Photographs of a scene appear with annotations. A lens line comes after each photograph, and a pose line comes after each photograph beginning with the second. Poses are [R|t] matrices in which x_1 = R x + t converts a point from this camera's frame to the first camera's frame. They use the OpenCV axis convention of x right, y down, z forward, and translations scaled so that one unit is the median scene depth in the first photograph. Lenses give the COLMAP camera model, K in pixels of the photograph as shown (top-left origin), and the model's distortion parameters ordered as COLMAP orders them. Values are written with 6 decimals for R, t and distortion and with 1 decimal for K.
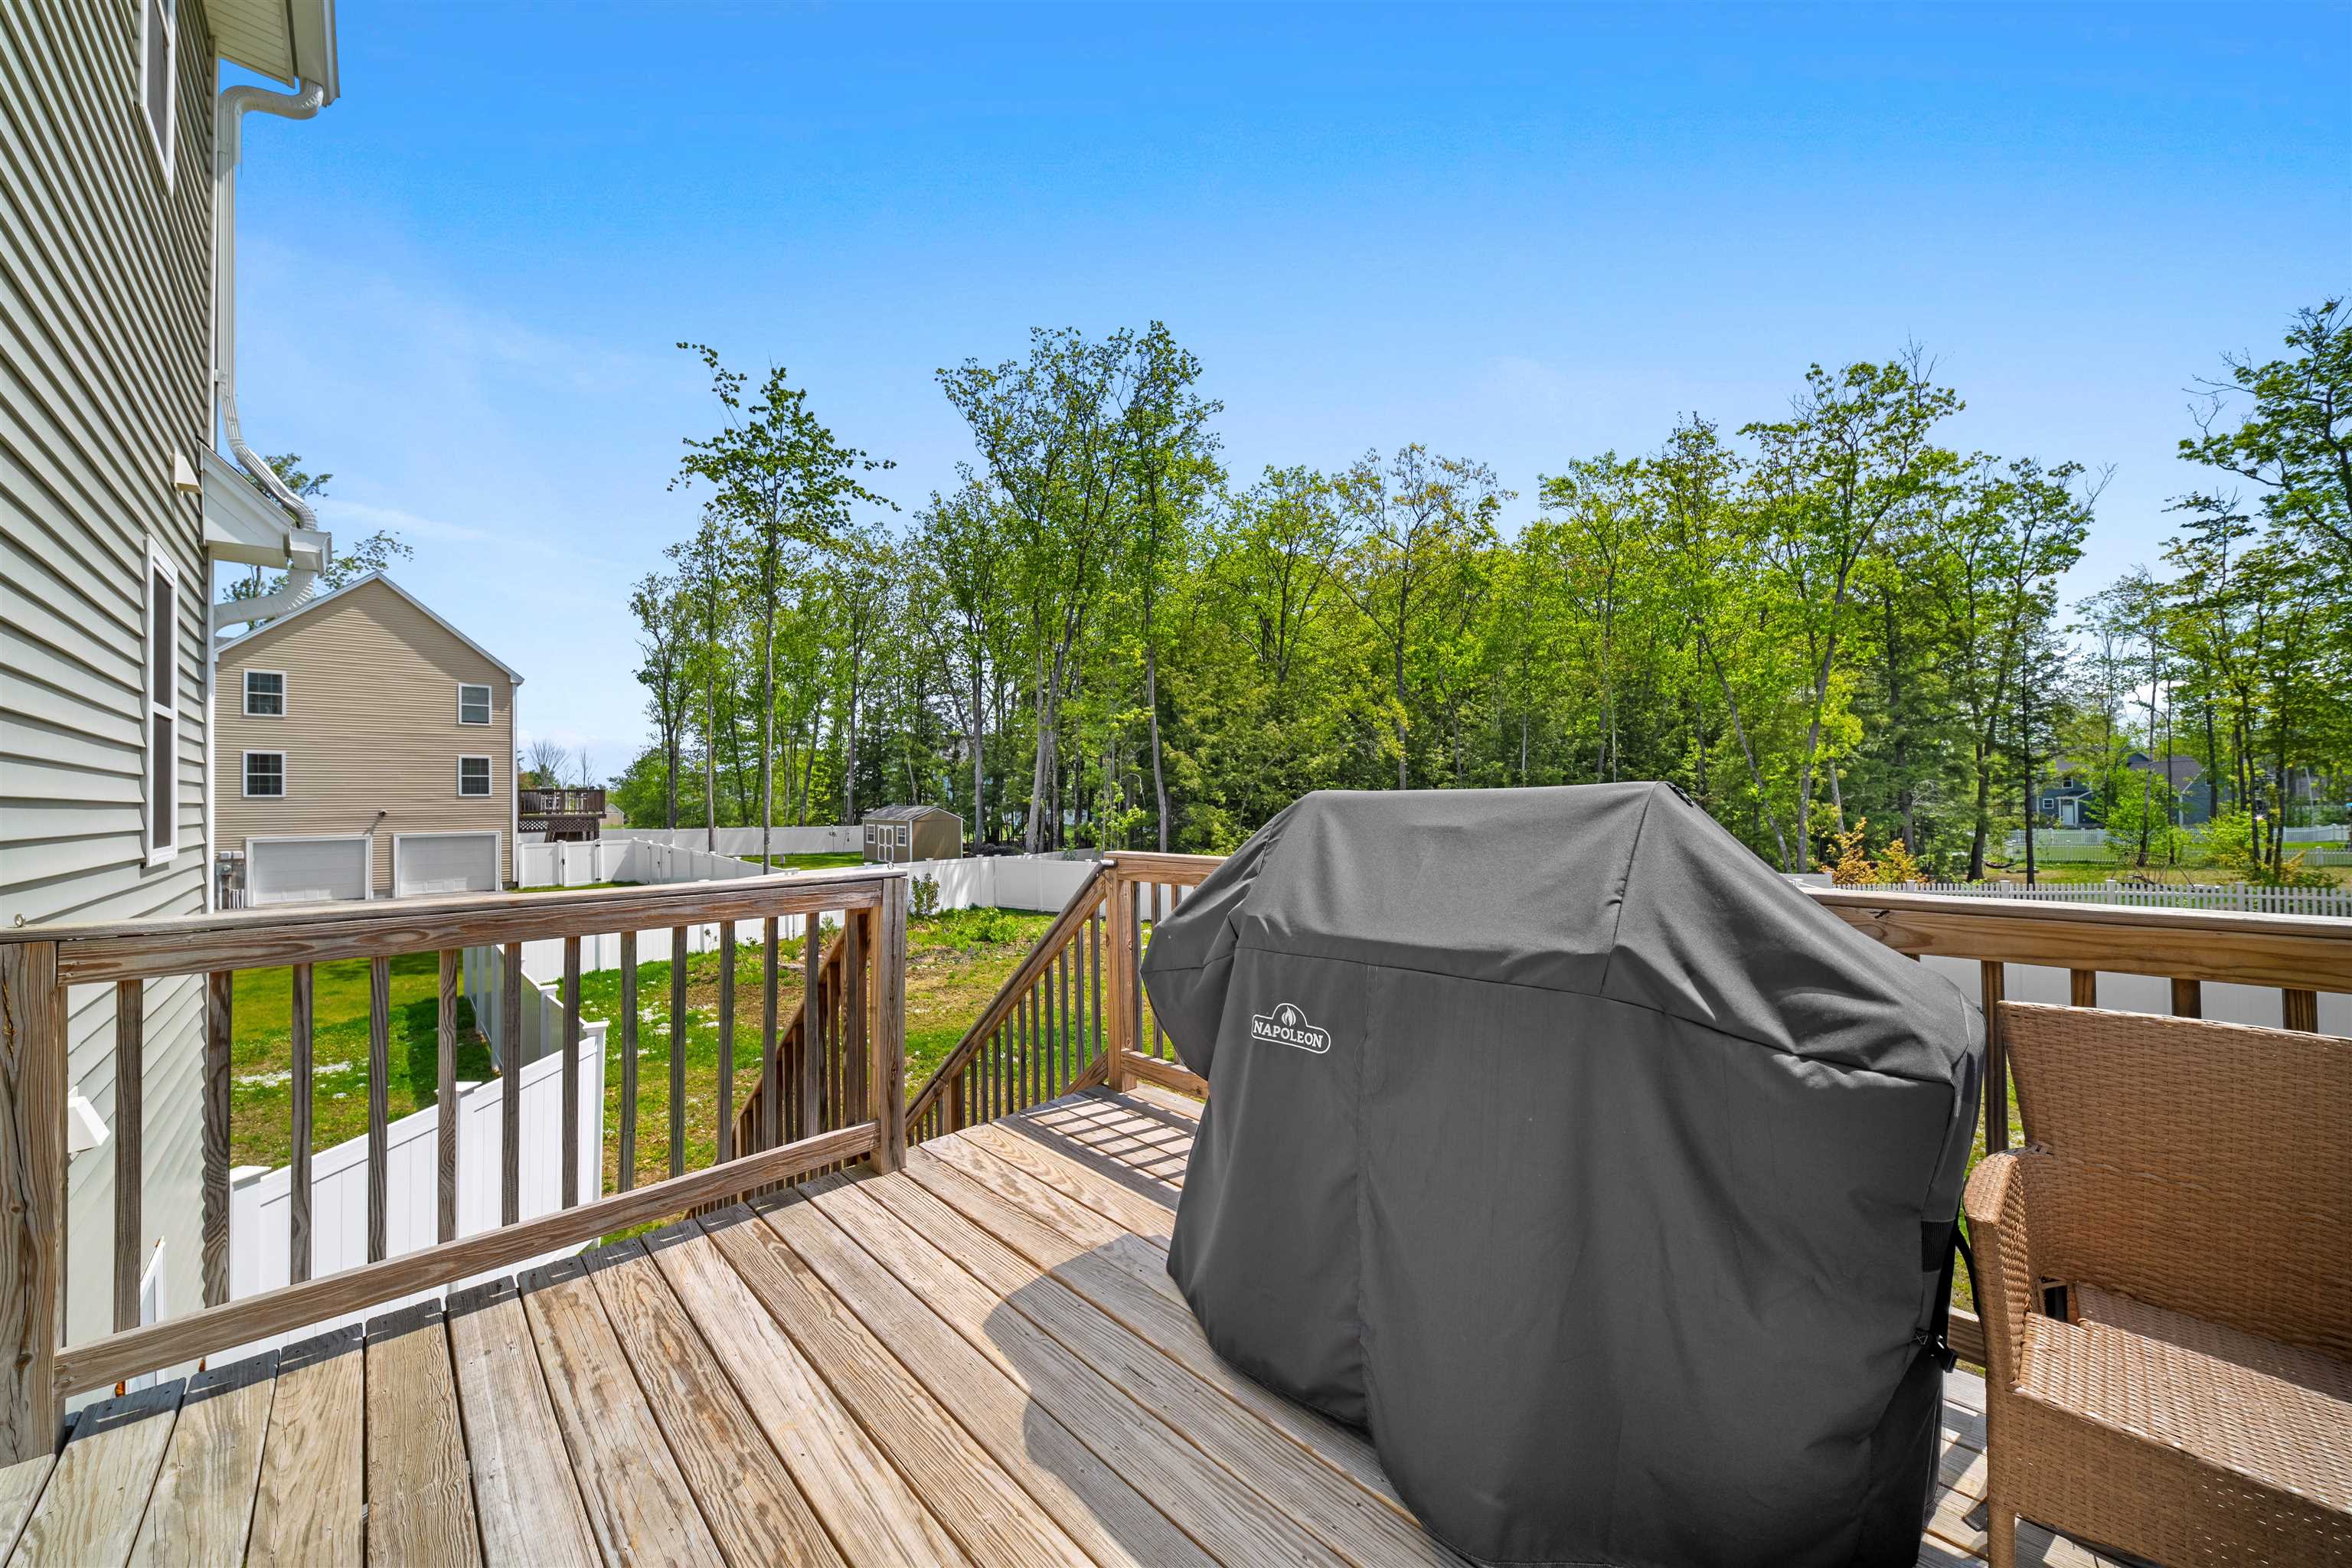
lens RADIAL K [[831.3, 0, 1189.6], [0, 831.3, 764.7], [0, 0, 1]] dist [0.007441, -0.006295]
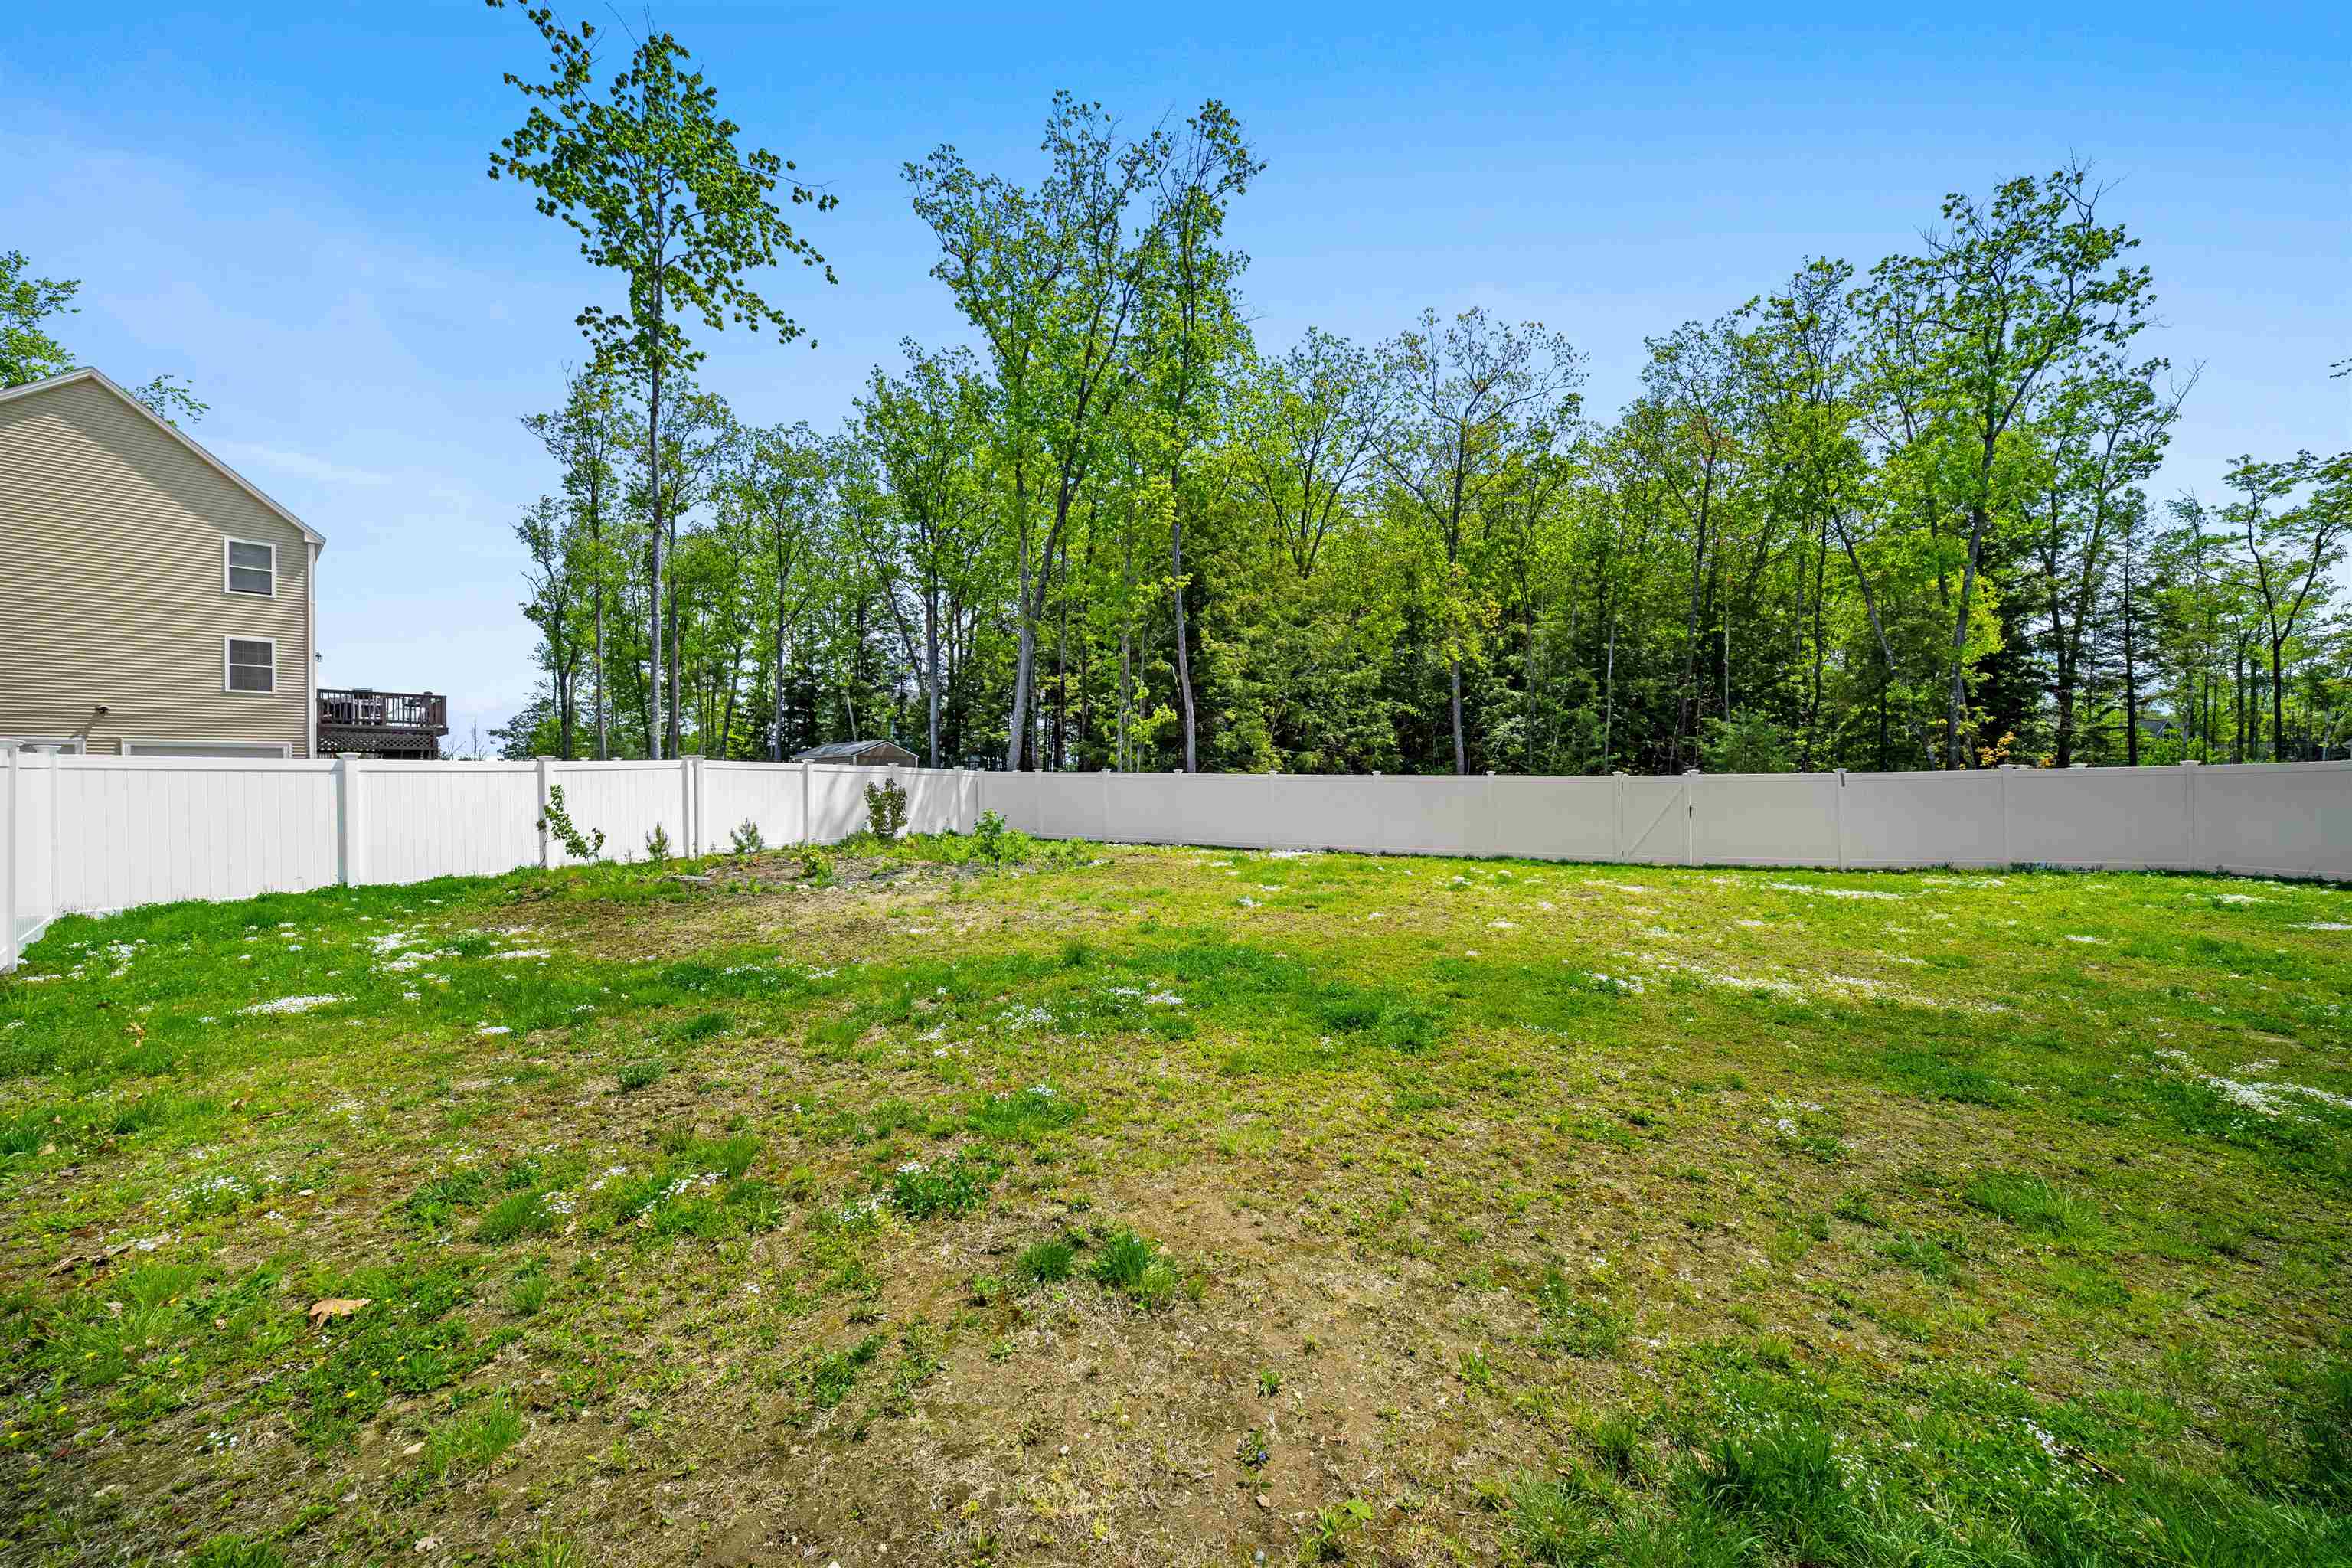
lens RADIAL K [[844.2, 0, 1196.0], [0, 844.2, 766.9], [0, 0, 1]] dist [-0.061193, 0.022116]
pose [[0.996798, -0.004981, 0.079810, -0.075772], [0.004181, 0.999939, 0.010181, 0.075004], [-0.079856, -0.009815, 0.996758, 0.182224]]
